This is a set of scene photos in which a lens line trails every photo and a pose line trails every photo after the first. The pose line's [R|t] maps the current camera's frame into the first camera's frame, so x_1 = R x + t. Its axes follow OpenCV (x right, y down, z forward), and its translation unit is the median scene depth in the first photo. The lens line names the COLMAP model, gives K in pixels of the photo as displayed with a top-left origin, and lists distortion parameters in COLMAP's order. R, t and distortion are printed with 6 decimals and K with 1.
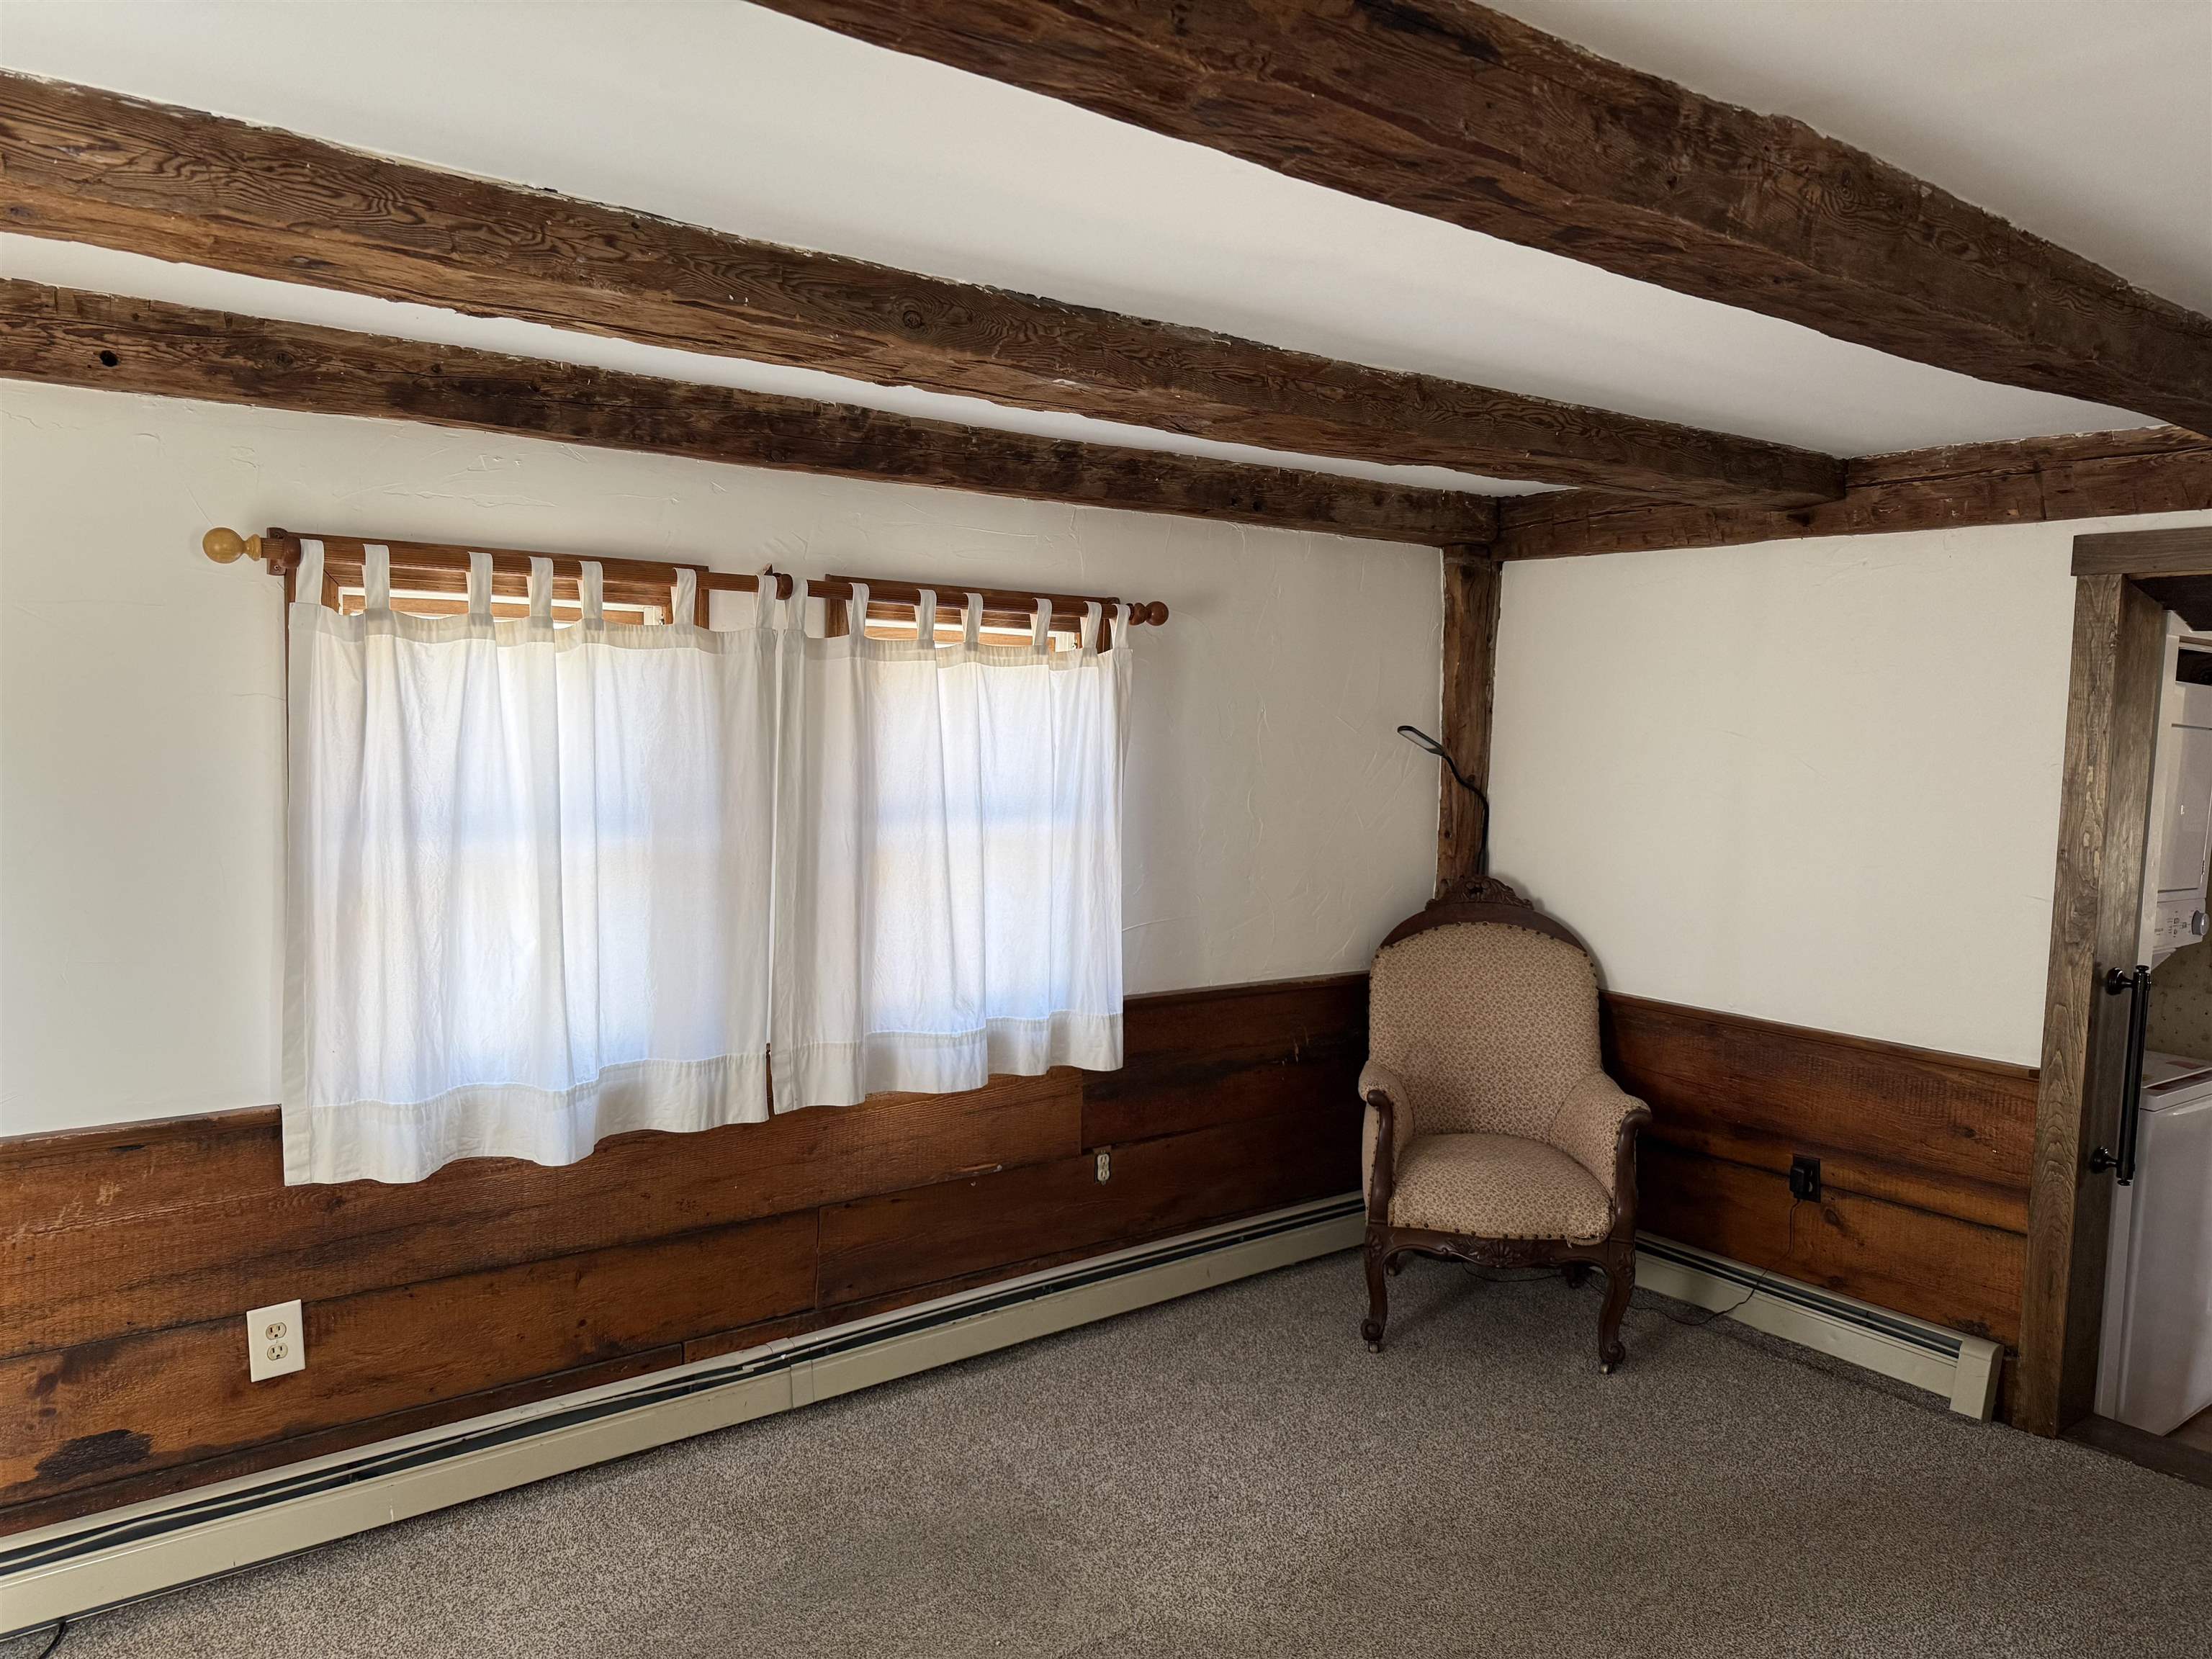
lens RADIAL K [[1549.7, 0, 1116.8], [0, 1549.7, 827.7], [0, 0, 1]] dist [0.078301, -0.122707]
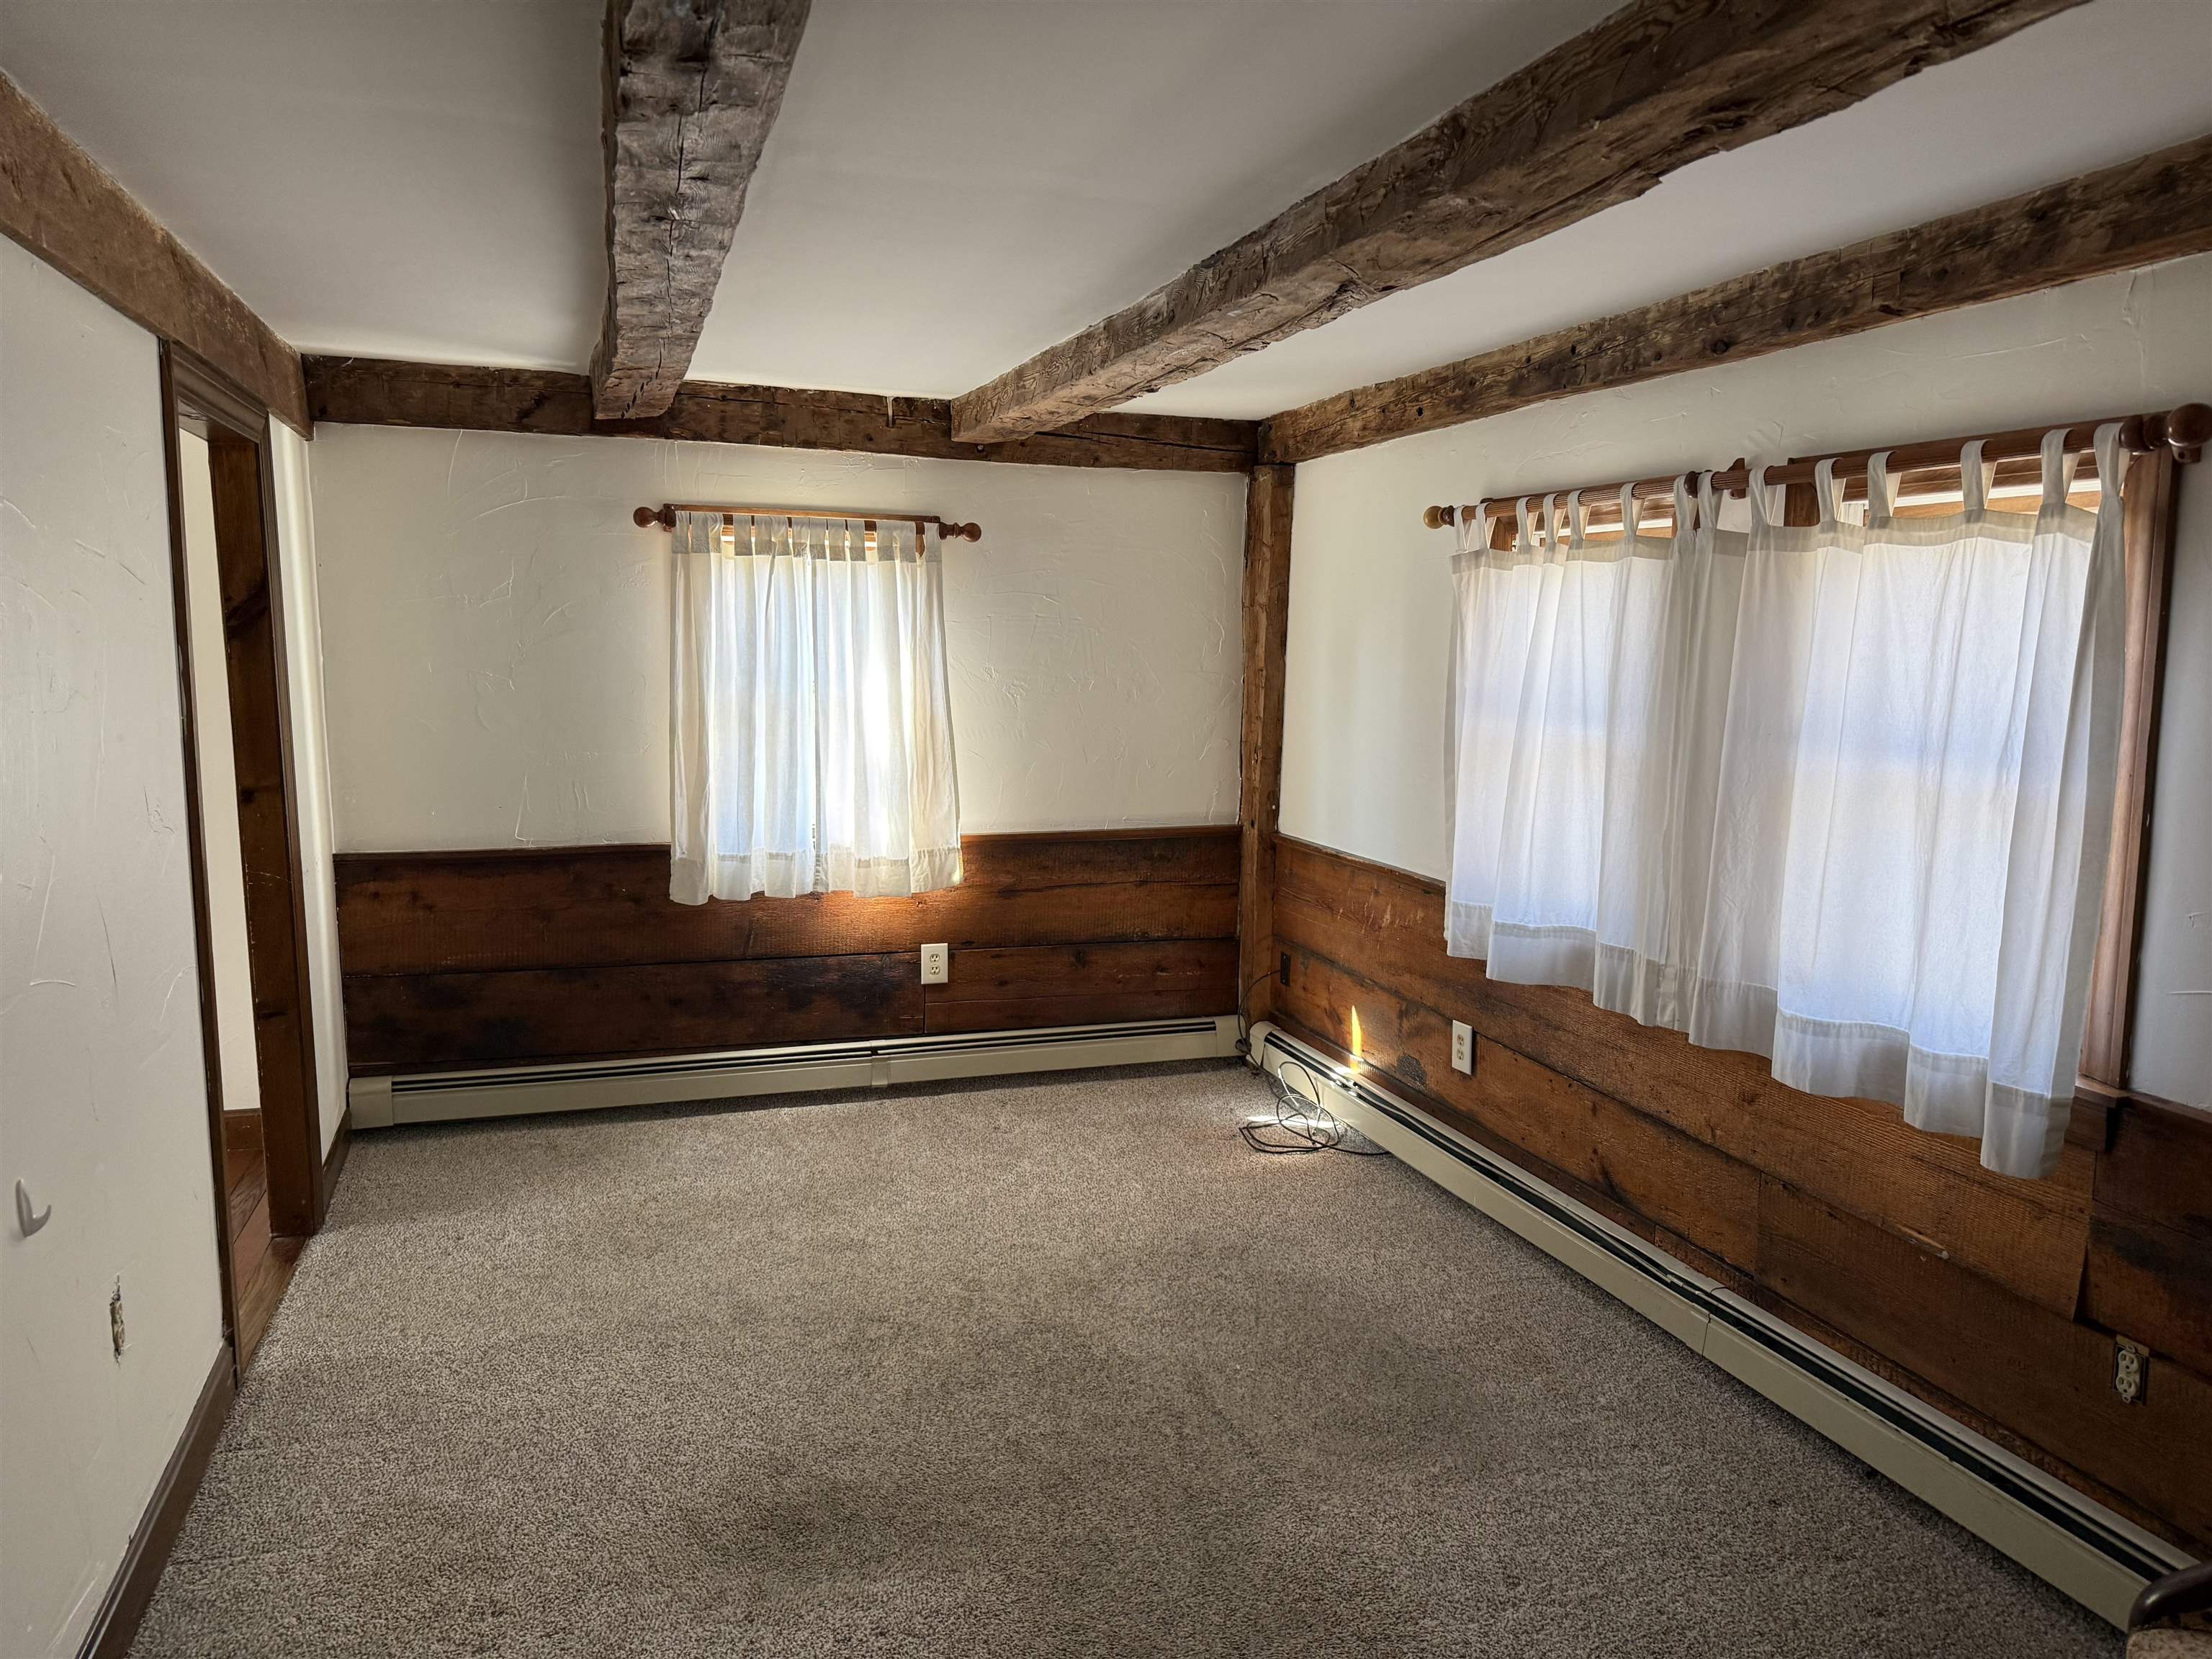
lens RADIAL K [[1549.7, 0, 1129.9], [0, 1549.7, 826.9], [0, 0, 1]] dist [0.078301, -0.122707]
pose [[-0.321997, 0.092251, -0.942235, 0.814600], [-0.098866, 0.986523, 0.130373, -0.036122], [0.941564, 0.135135, -0.308537, 0.974006]]
